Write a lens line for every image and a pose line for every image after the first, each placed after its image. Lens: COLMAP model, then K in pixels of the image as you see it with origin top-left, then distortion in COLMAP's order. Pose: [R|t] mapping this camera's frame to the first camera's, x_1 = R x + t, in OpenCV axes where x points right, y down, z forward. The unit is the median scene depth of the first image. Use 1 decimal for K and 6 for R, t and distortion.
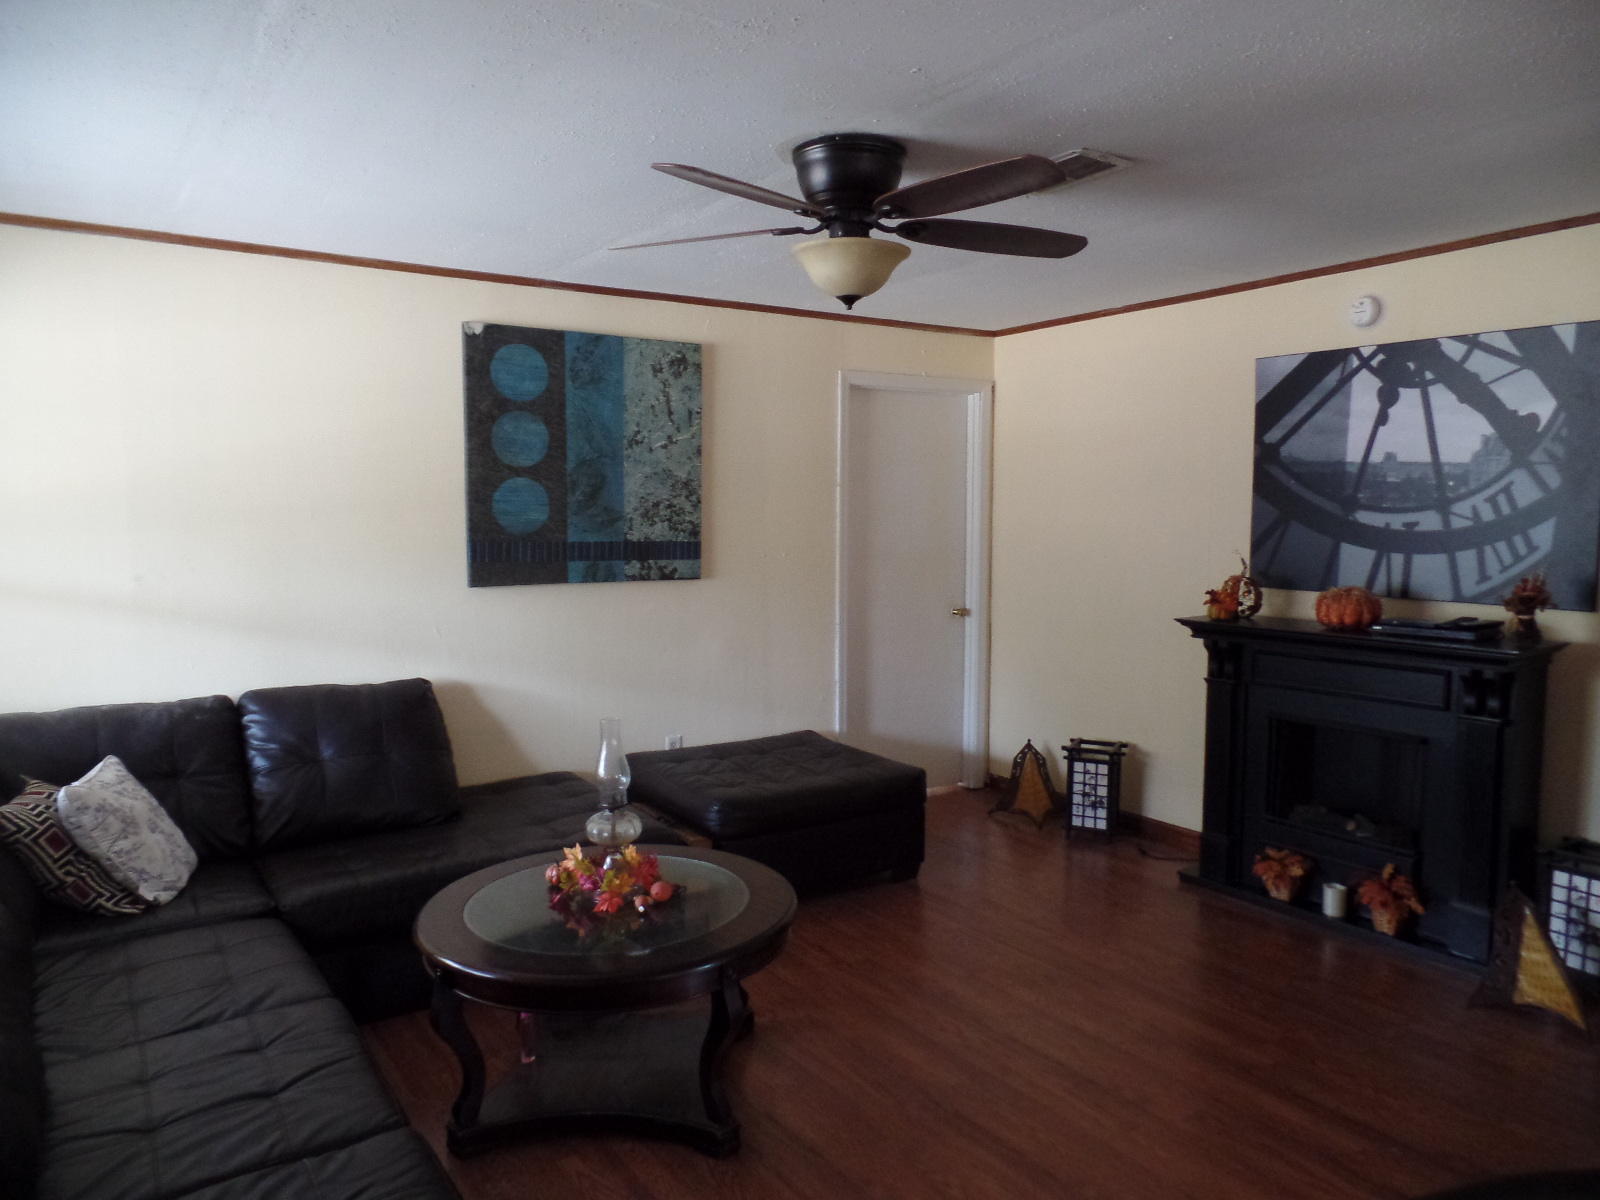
lens RADIAL K [[1108.1, 0, 800.0], [0, 1108.1, 600.0], [0, 0, 1]] dist [-0.000953, 0.032267]
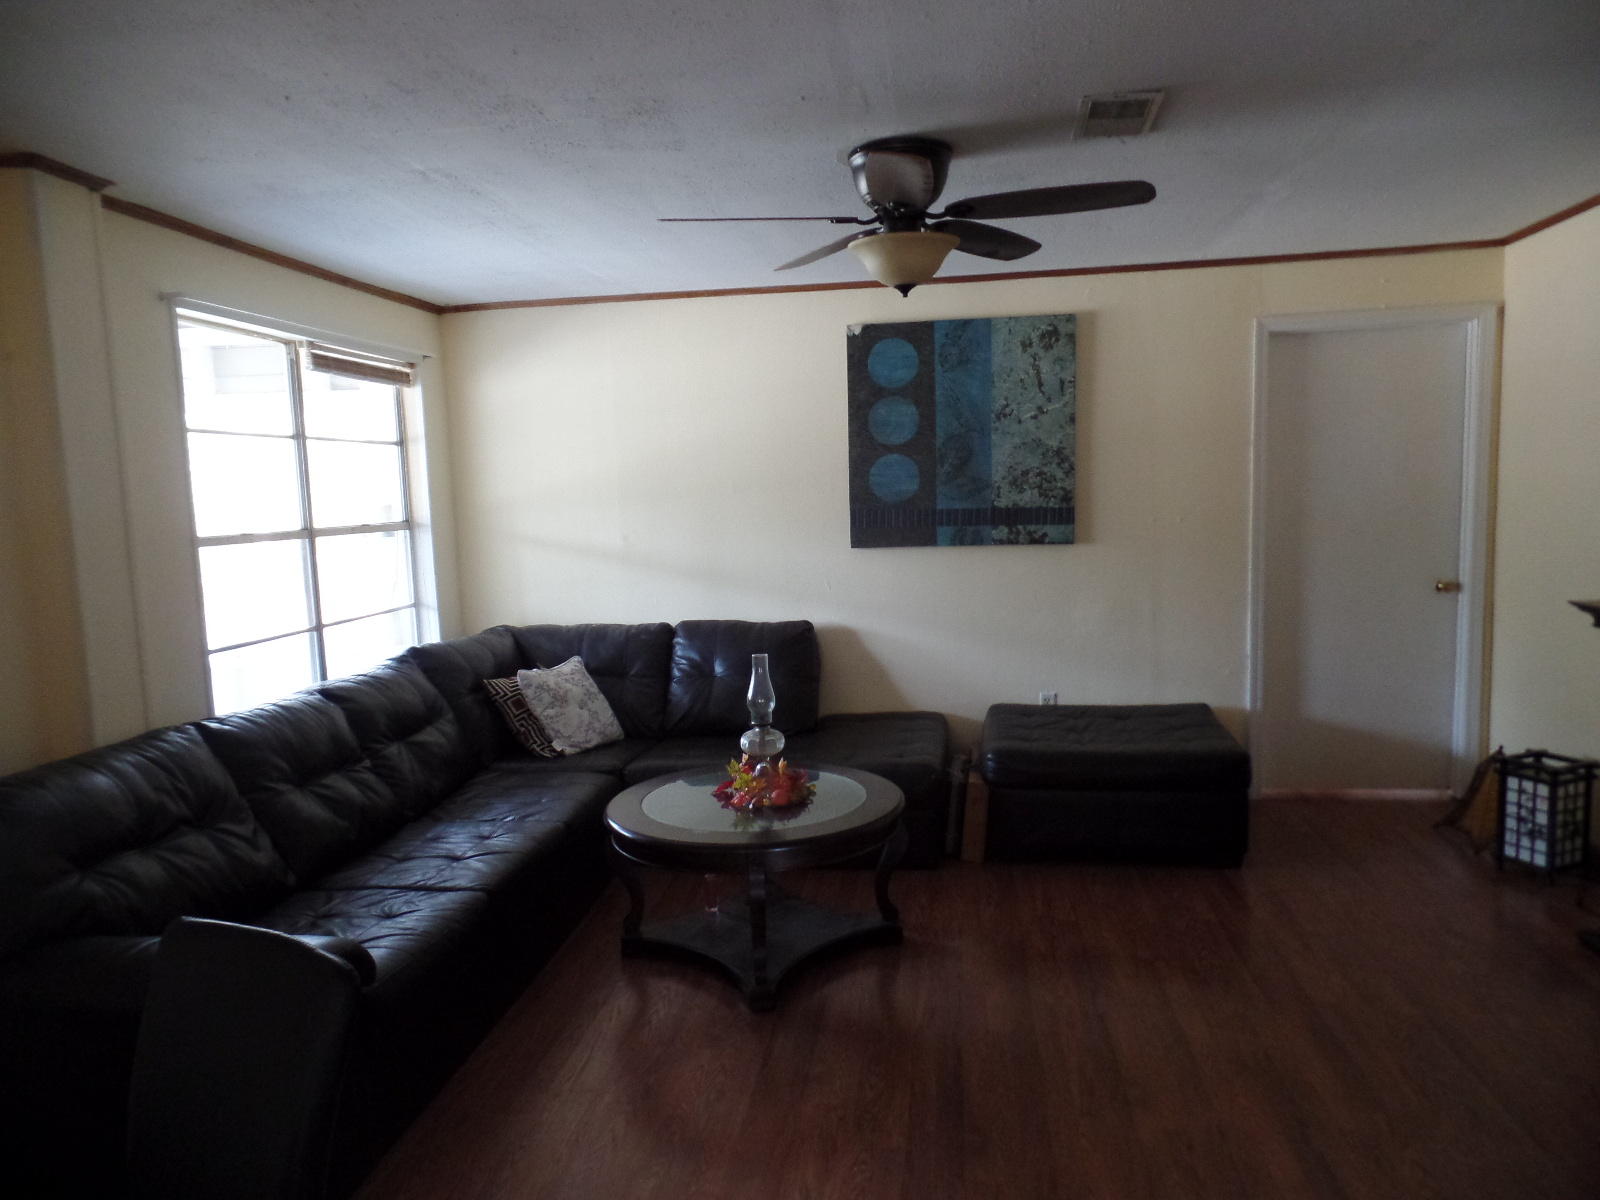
lens RADIAL K [[1108.1, 0, 800.0], [0, 1108.1, 600.0], [0, 0, 1]] dist [-0.000953, 0.032267]
pose [[0.746322, 0.045197, -0.664049, 0.429632], [-0.023178, 0.998851, 0.041934, -0.003947], [0.665181, -0.015905, 0.746512, 0.063268]]
